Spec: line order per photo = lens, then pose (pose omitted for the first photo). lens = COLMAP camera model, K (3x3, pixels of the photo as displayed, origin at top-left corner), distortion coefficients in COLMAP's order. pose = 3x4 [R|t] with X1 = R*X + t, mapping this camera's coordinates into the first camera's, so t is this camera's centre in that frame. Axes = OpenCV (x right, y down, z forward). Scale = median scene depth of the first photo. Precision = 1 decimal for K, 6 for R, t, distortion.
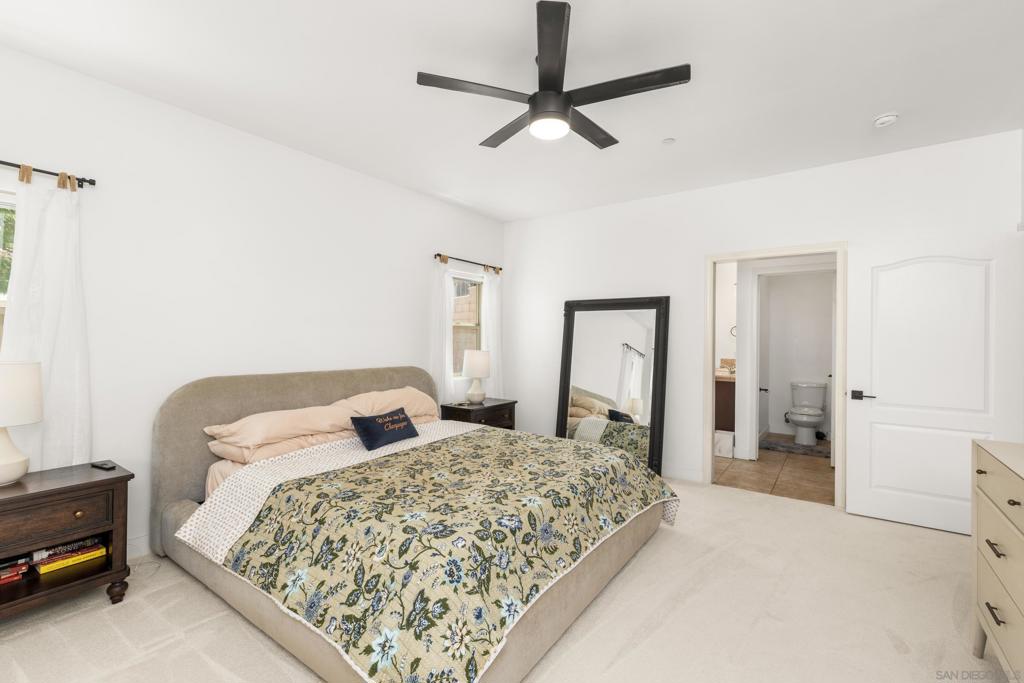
lens RADIAL K [[442.2, 0, 510.6], [0, 442.2, 338.8], [0, 0, 1]] dist [0.017546, 0.000300]
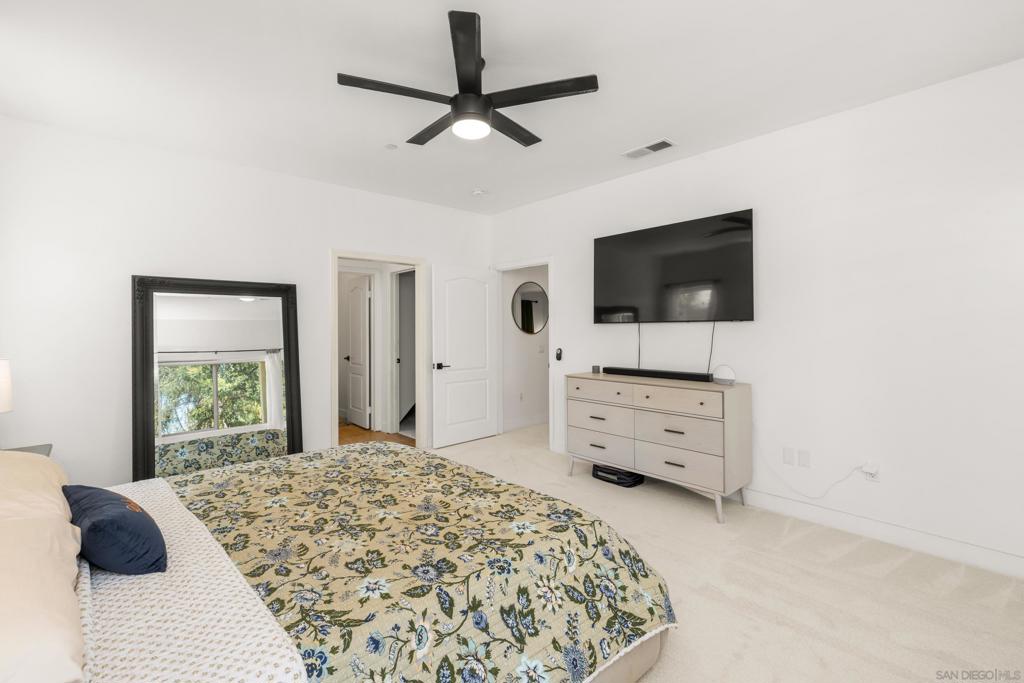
lens RADIAL K [[442.2, 0, 511.6], [0, 442.2, 333.6], [0, 0, 1]] dist [0.017546, 0.000300]
pose [[0.213329, -0.020565, 0.976764, -1.094440], [0.011218, 0.999764, 0.018599, -0.011622], [-0.976916, 0.006990, 0.213510, 0.824838]]
